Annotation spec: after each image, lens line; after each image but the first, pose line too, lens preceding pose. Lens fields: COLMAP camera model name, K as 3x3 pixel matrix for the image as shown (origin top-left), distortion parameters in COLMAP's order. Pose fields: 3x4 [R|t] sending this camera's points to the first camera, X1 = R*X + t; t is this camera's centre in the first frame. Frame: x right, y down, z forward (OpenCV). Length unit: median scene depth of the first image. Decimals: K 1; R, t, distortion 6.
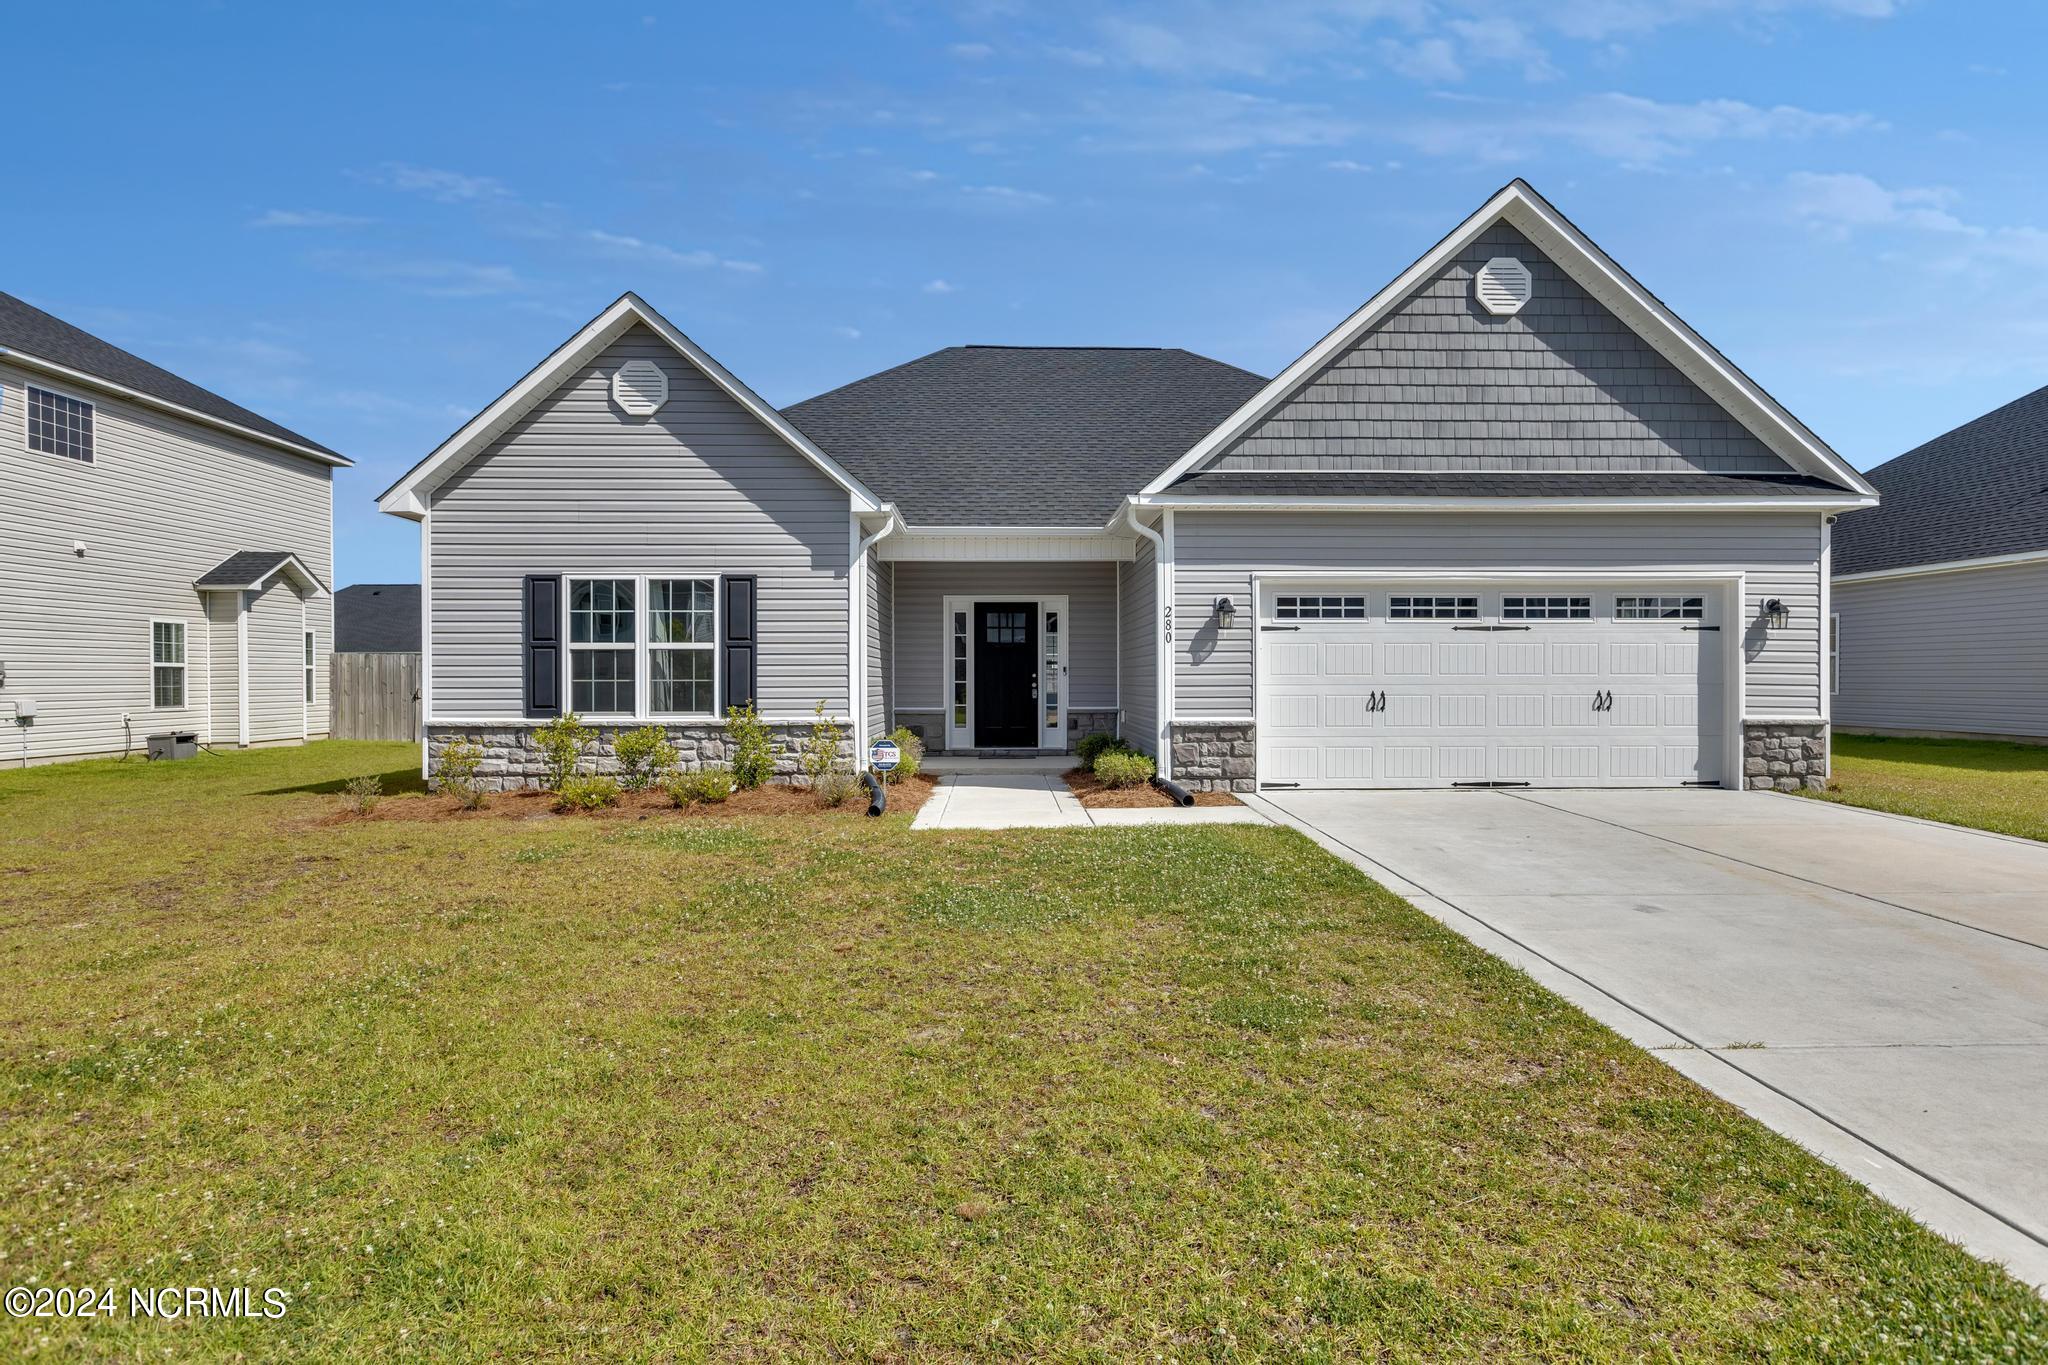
lens RADIAL K [[1088.9, 0, 1024.0], [0, 1088.9, 682.5], [0, 0, 1]] dist [-0.000066, -0.000140]
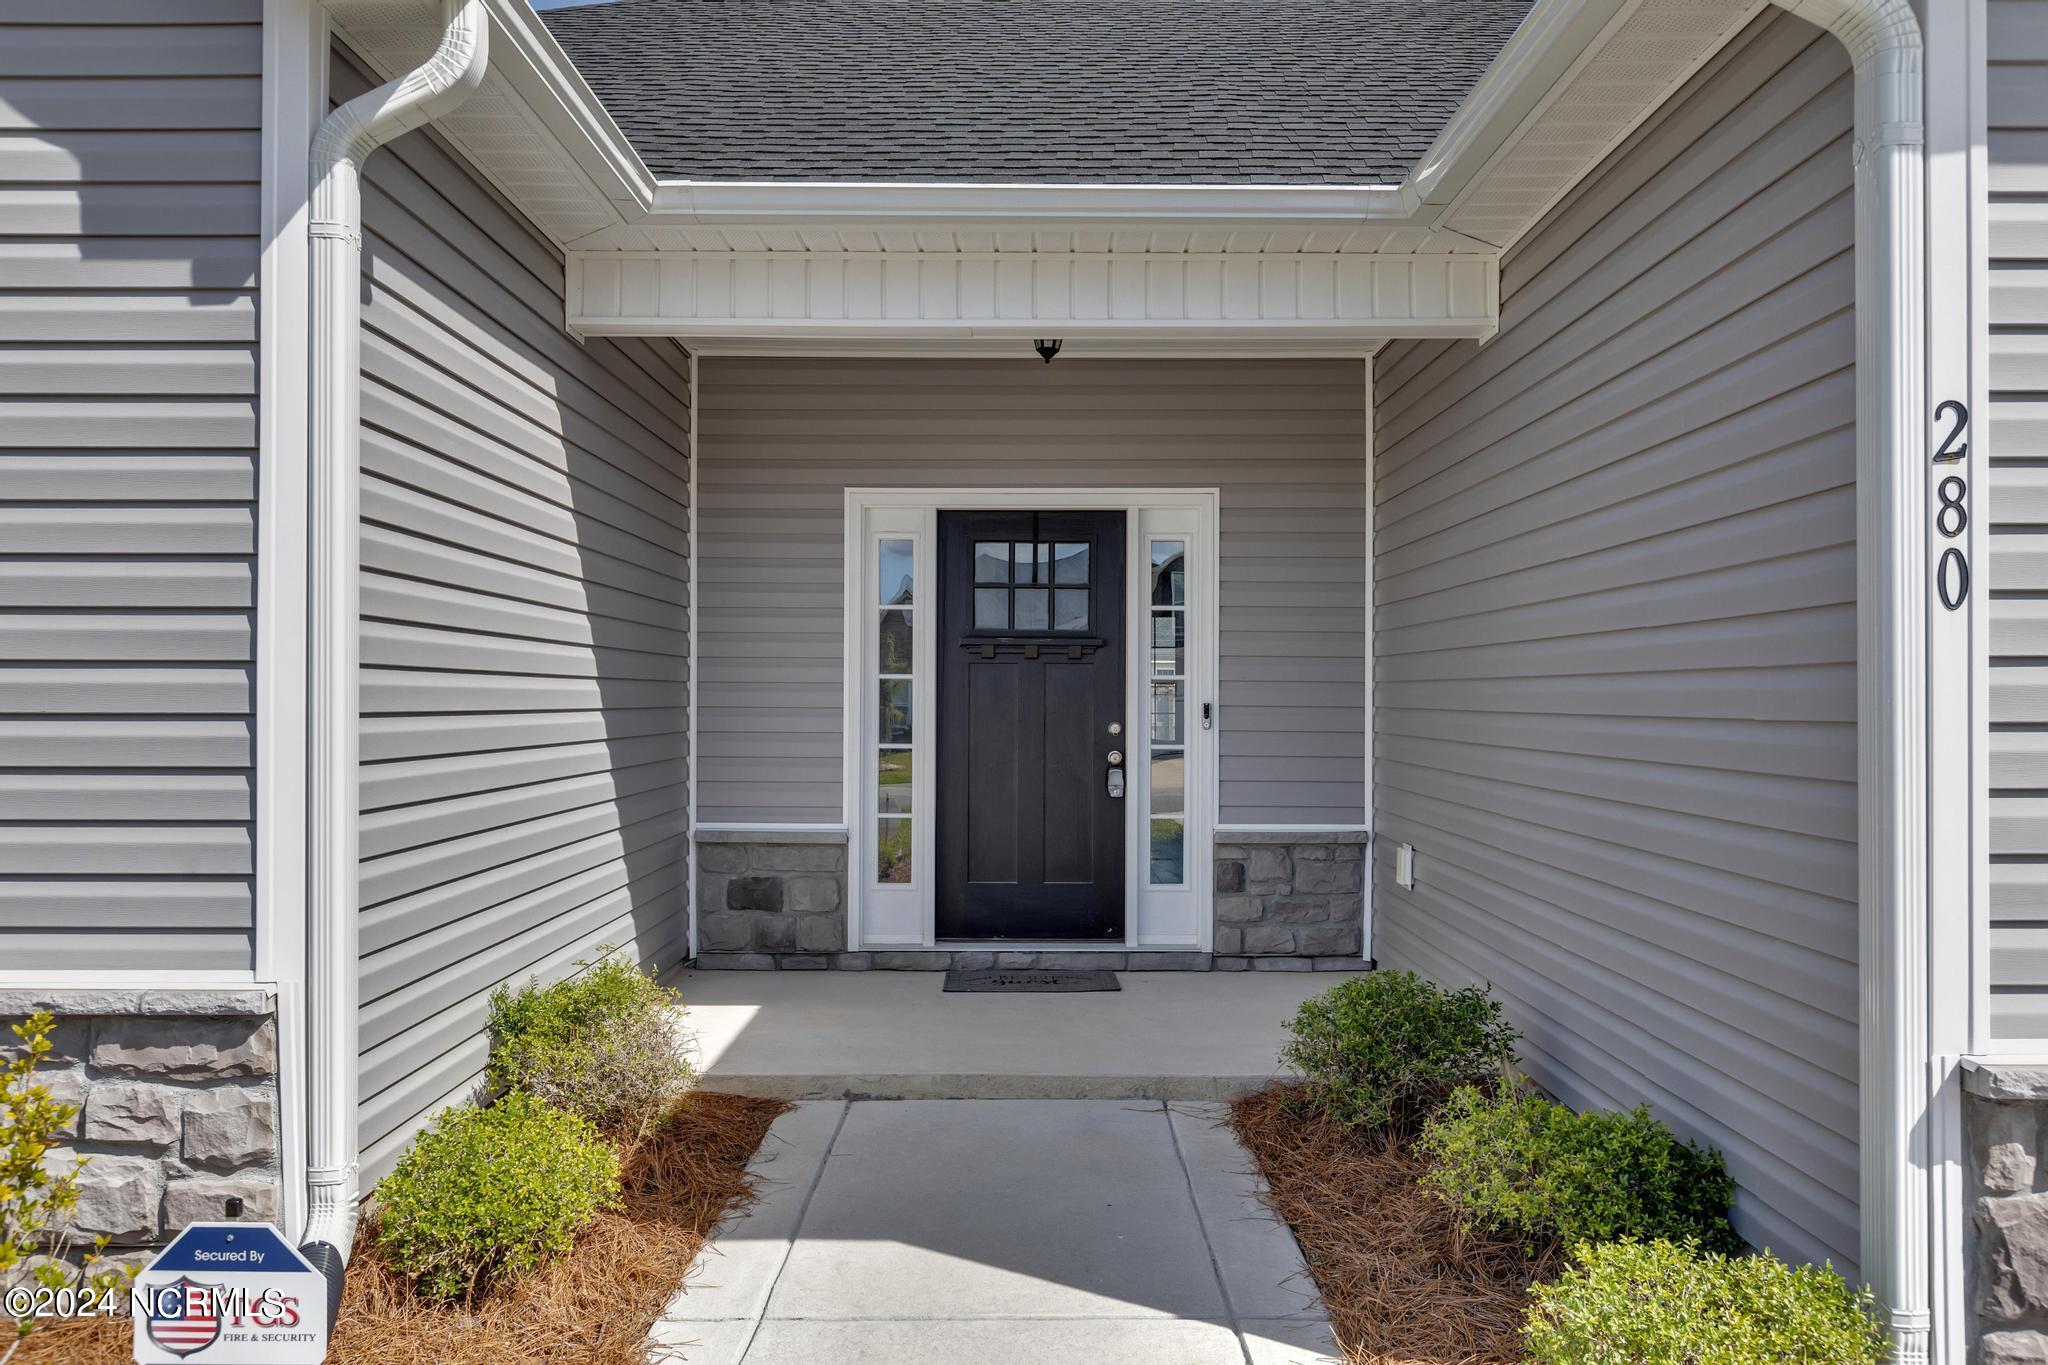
lens RADIAL K [[1489.2, 0, 1024.0], [0, 1489.2, 682.5], [0, 0, 1]] dist [-0.000370, -0.000514]
pose [[0.999624, 0.005001, -0.026978, -0.008513], [-0.005299, 0.999926, -0.010973, -0.020966], [0.026921, 0.011112, 0.999576, 0.741562]]
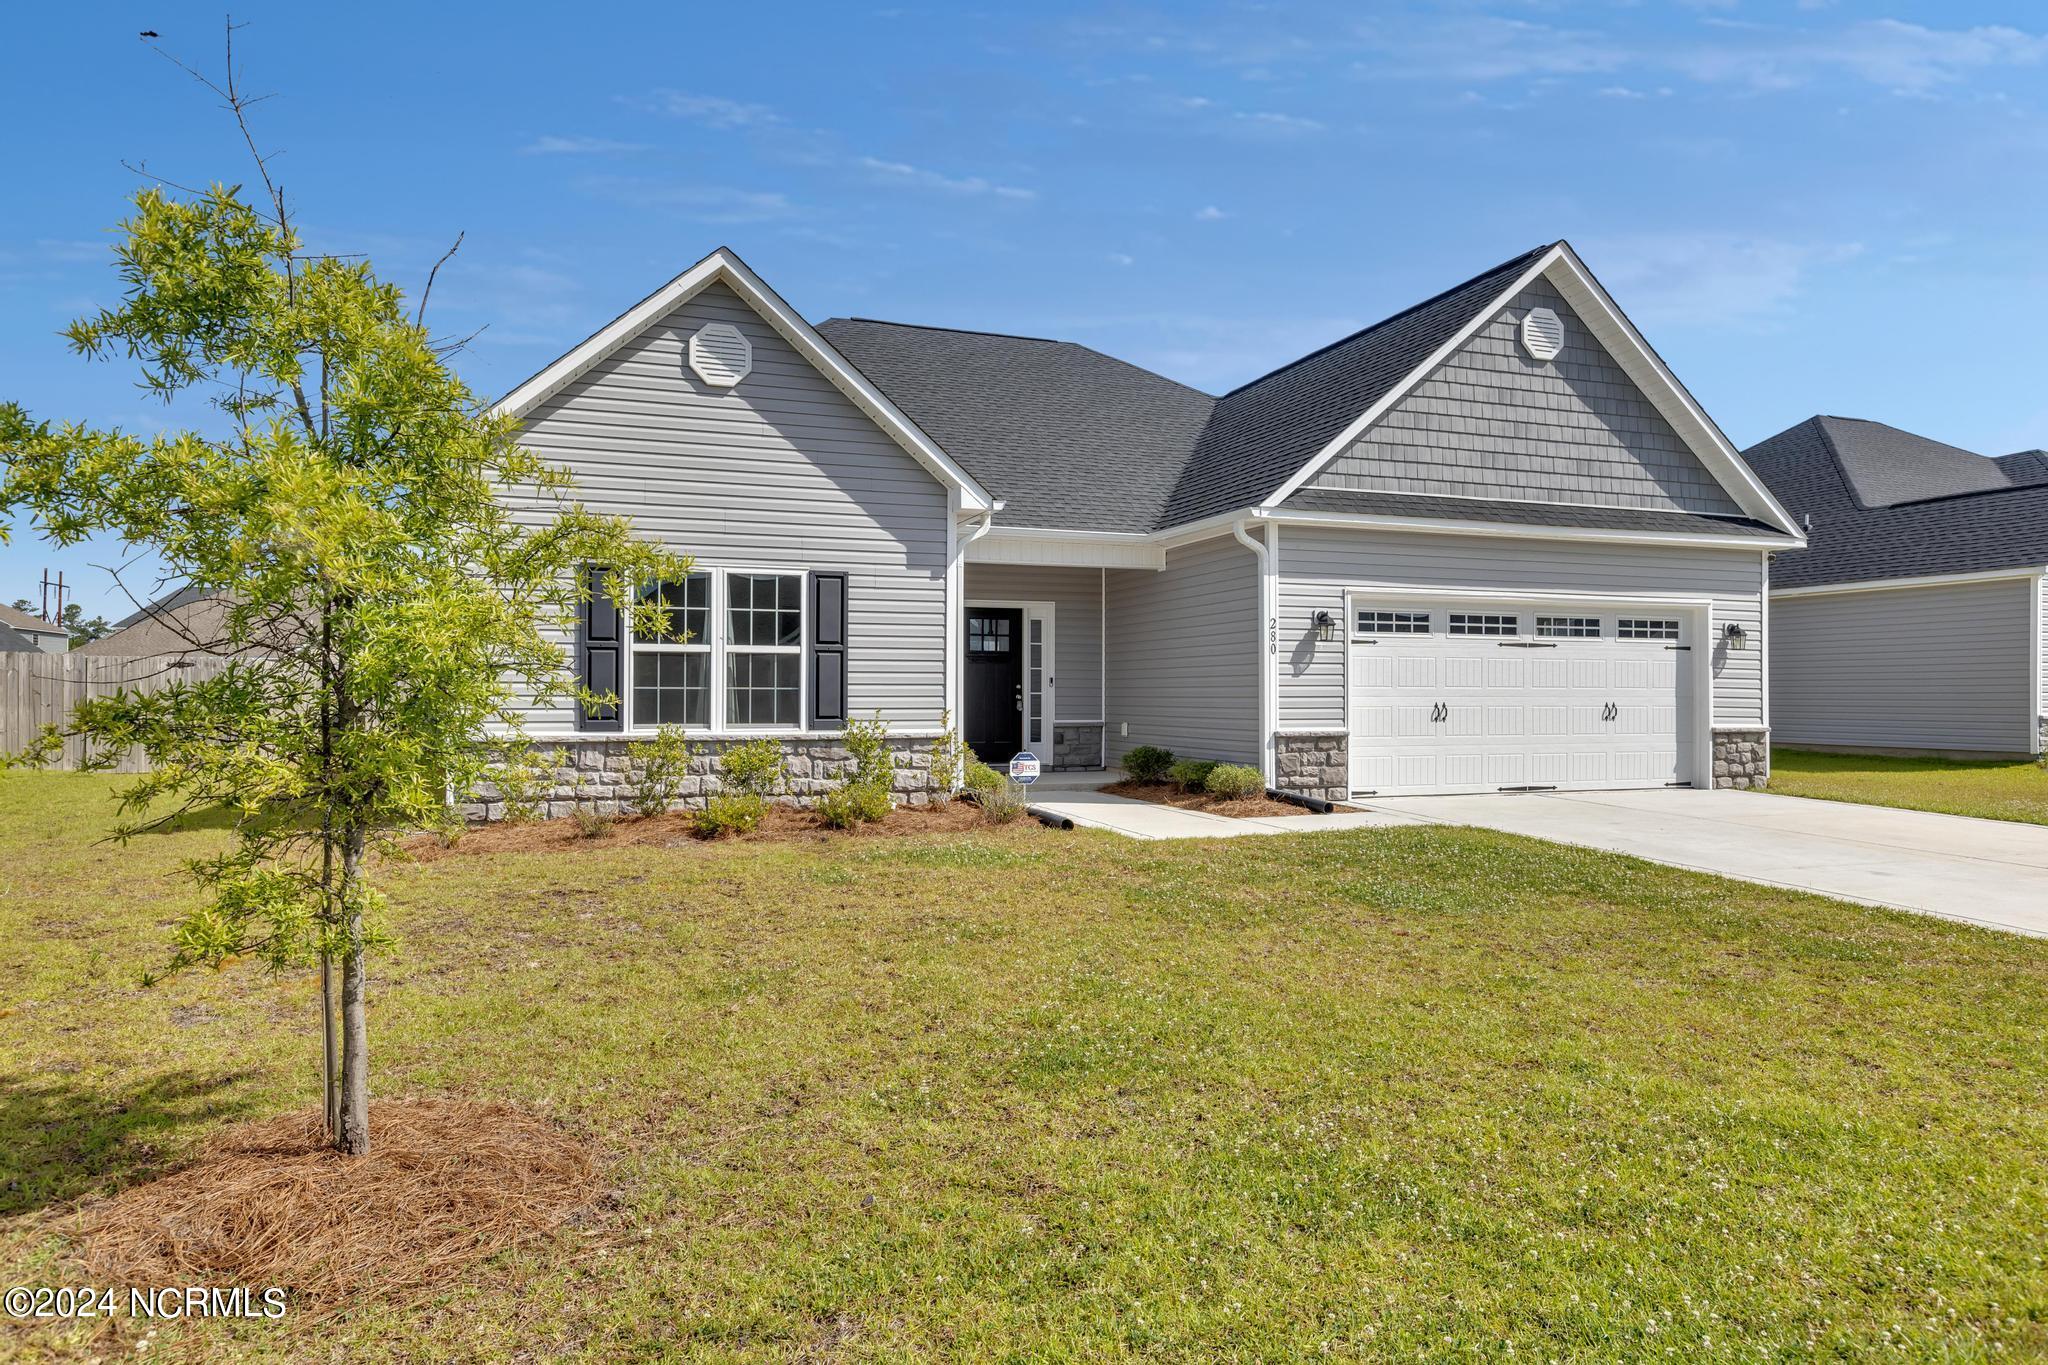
lens RADIAL K [[1254.5, 0, 1024.0], [0, 1254.5, 682.5], [0, 0, 1]] dist [-0.001308, -0.000083]
pose [[0.950556, 0.007465, 0.310464, -0.439126], [-0.003513, 0.999906, -0.013287, 0.006138], [-0.310533, 0.011539, 0.950492, -0.035157]]
